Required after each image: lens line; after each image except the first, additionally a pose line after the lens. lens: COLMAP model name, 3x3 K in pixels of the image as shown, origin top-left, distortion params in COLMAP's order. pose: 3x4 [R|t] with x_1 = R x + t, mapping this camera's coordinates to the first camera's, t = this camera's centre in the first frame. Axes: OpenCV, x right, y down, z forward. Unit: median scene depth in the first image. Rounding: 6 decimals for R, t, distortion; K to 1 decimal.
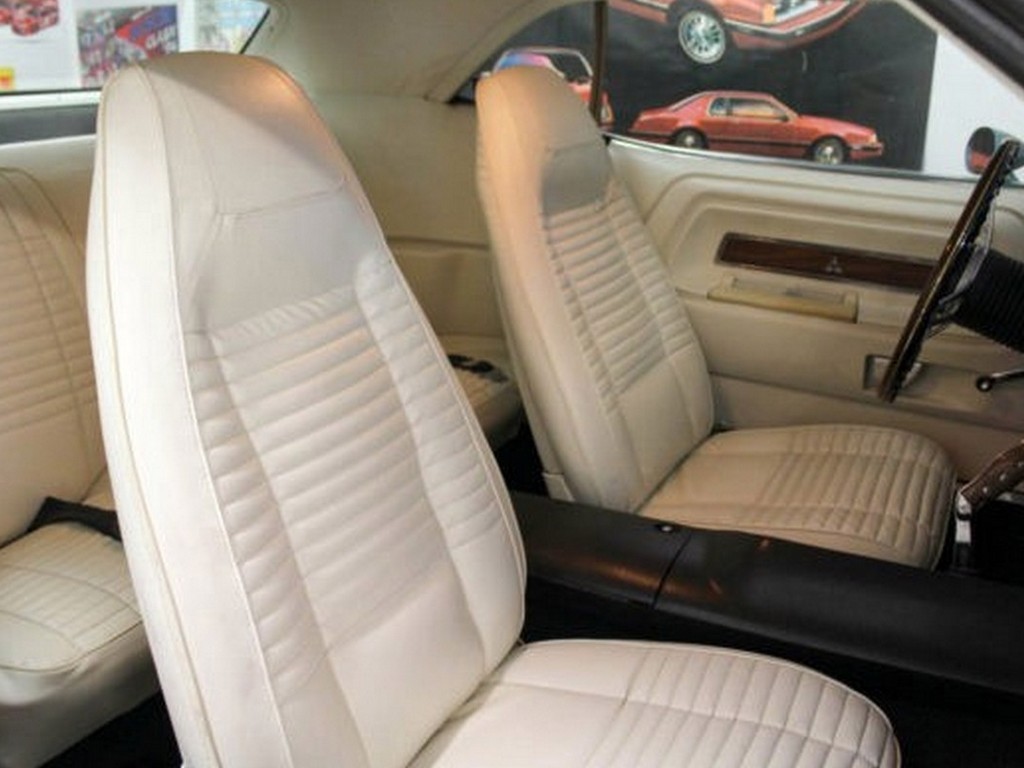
lens RADIAL K [[1025.7, 0, 512.0], [0, 1025.7, 384.0], [0, 0, 1]] dist [-0.098148, 0.031127]
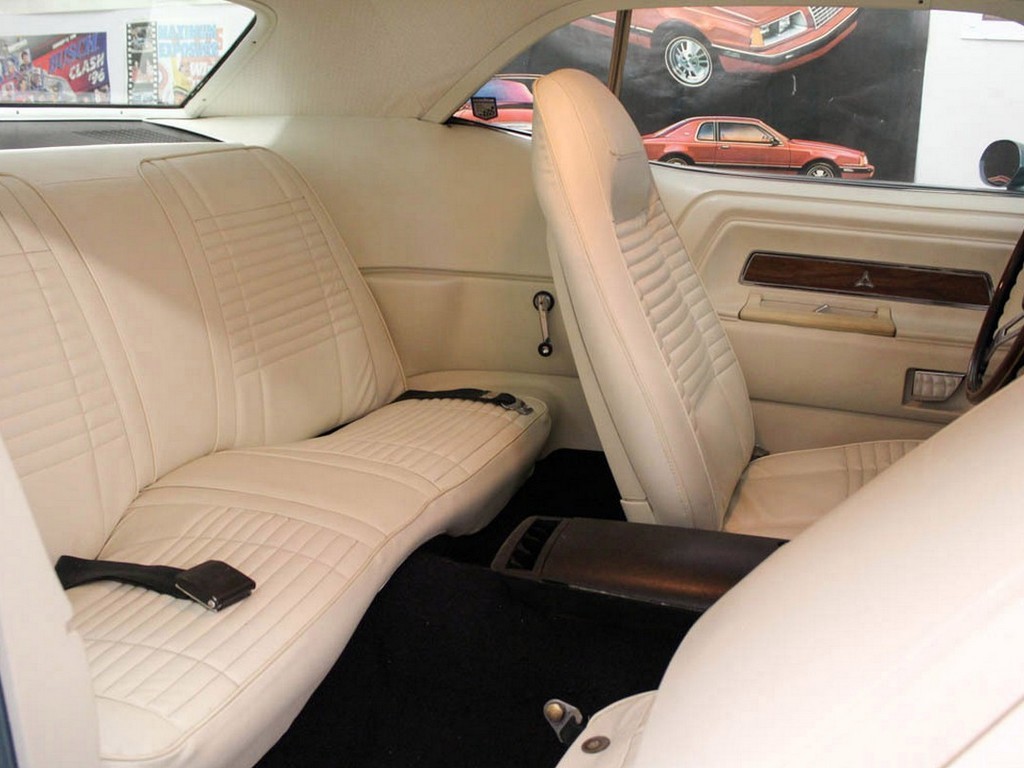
lens RADIAL K [[1025.7, 0, 512.0], [0, 1025.7, 384.0], [0, 0, 1]] dist [-0.098148, 0.031127]
pose [[0.988653, -0.033511, 0.146432, -0.142670], [0.042679, 0.997290, -0.059925, 0.023365], [-0.144027, 0.065494, 0.987404, 0.071293]]
